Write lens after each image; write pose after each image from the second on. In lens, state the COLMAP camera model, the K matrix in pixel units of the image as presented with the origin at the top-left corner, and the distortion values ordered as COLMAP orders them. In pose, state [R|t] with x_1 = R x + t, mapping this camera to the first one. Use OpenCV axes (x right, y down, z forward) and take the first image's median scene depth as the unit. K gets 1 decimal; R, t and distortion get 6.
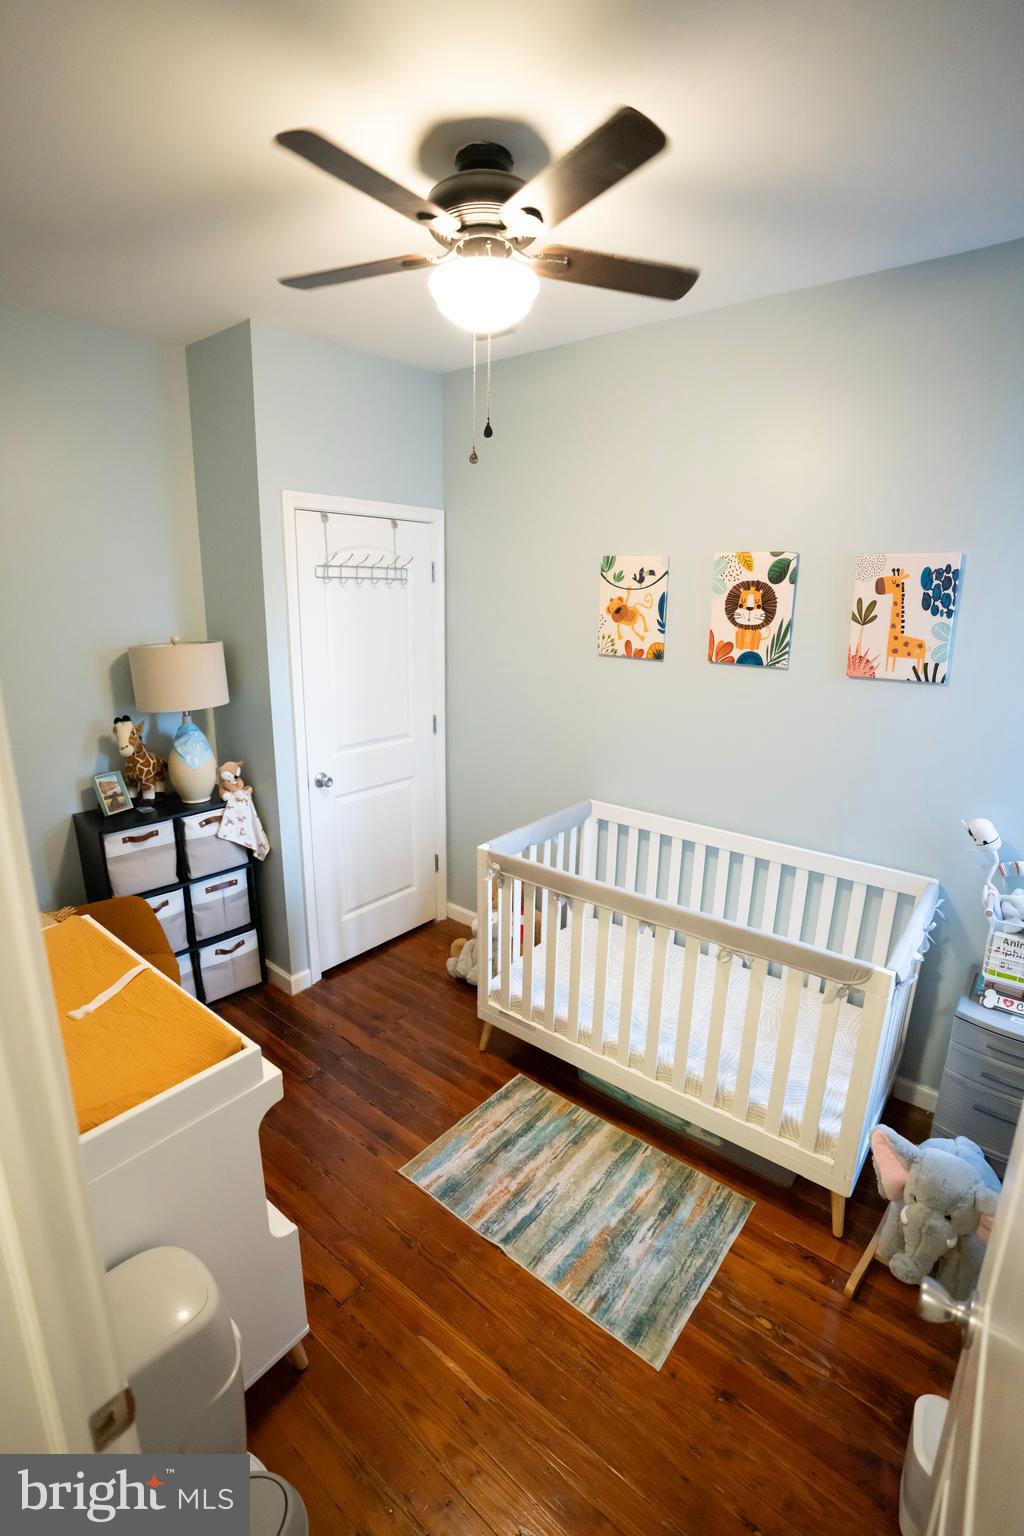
lens RADIAL K [[705.1, 0, 510.3], [0, 705.1, 769.7], [0, 0, 1]] dist [-0.071831, 0.028364]
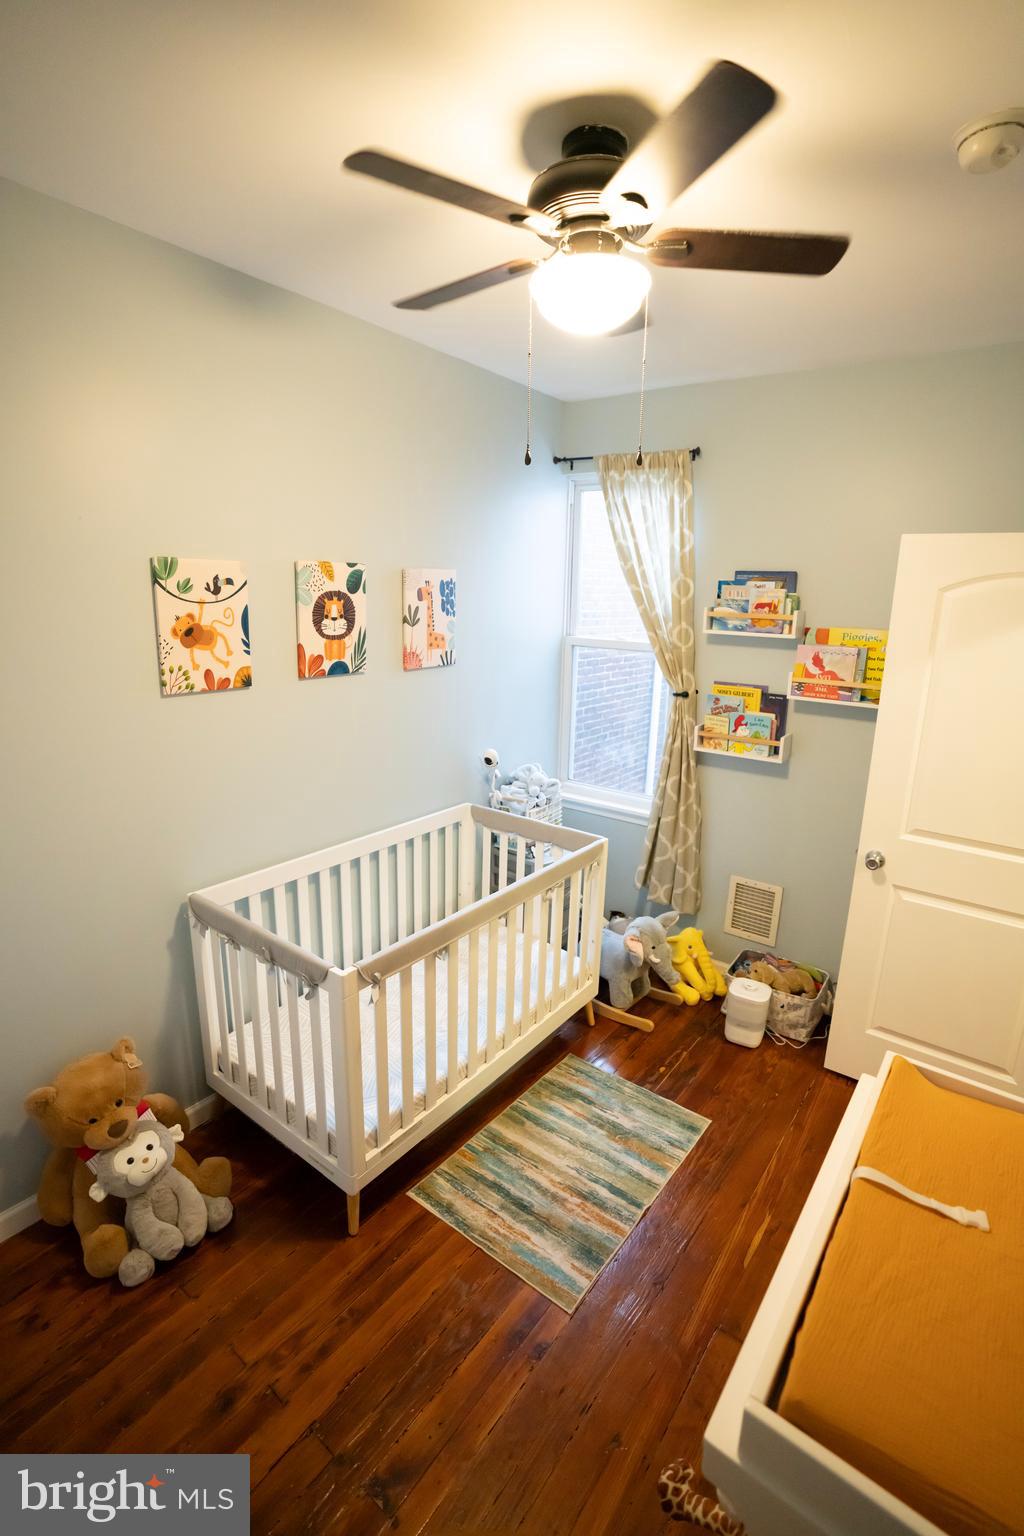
lens RADIAL K [[705.1, 0, 510.3], [0, 705.1, 769.7], [0, 0, 1]] dist [-0.071831, 0.028364]
pose [[-0.027308, -0.255679, 0.966376, -0.683858], [0.233055, 0.938468, 0.254881, -0.225816], [-0.972080, 0.232179, 0.033960, 0.774869]]
